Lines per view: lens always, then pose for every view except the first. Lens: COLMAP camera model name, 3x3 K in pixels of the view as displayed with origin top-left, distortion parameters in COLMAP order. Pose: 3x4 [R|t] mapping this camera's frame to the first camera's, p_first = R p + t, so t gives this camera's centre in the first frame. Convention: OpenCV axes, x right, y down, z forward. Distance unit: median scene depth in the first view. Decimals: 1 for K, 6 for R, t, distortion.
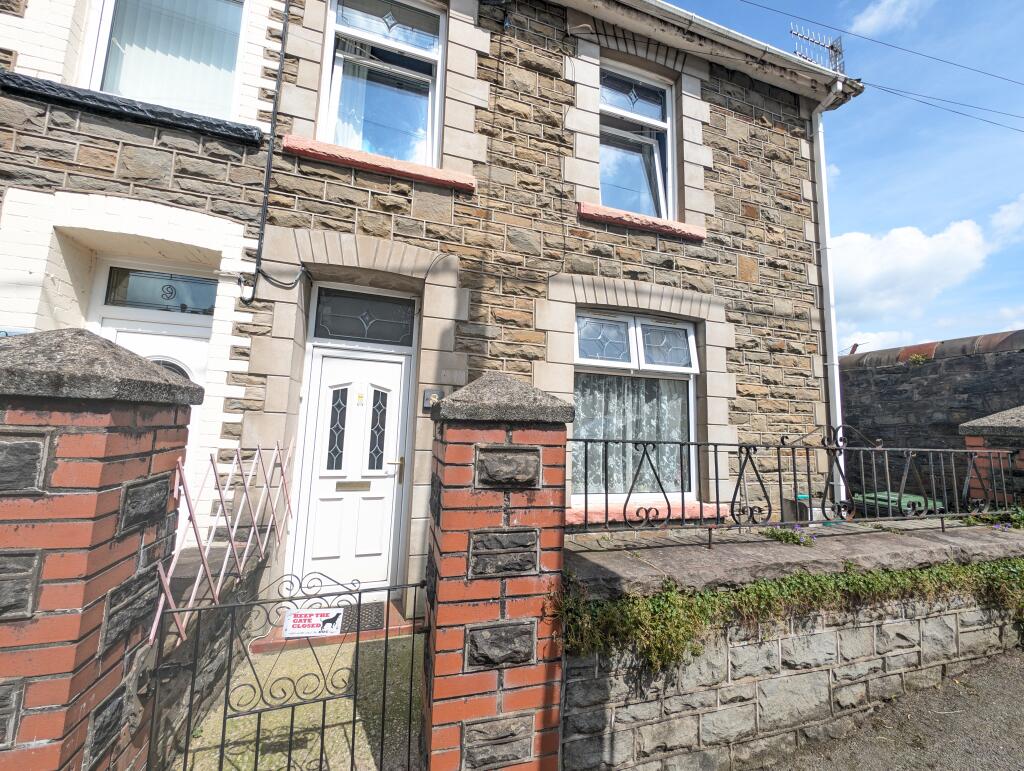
lens RADIAL K [[392.6, 0, 511.2], [0, 392.6, 386.8], [0, 0, 1]] dist [-0.000768, -0.000439]
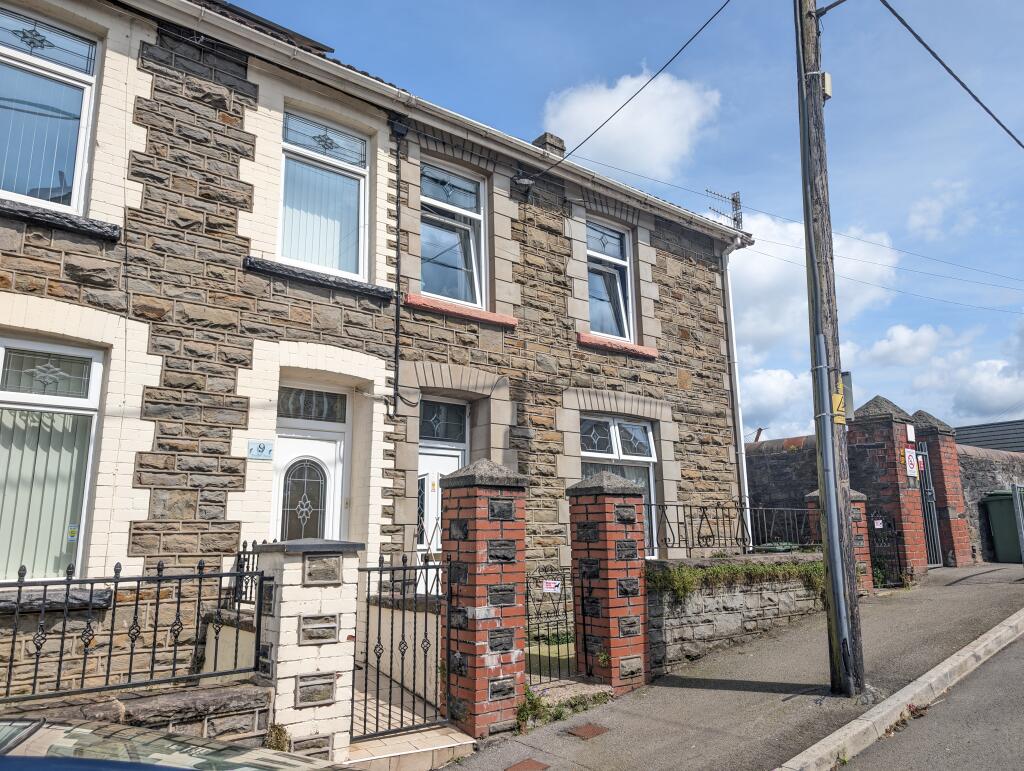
lens RADIAL K [[732.0, 0, 517.9], [0, 732.0, 381.5], [0, 0, 1]] dist [0.021806, -0.006142]
pose [[0.929295, 0.034457, 0.367727, -0.900775], [0.003491, 0.994775, -0.102035, -0.056328], [-0.369321, 0.096105, 0.924319, -1.164352]]
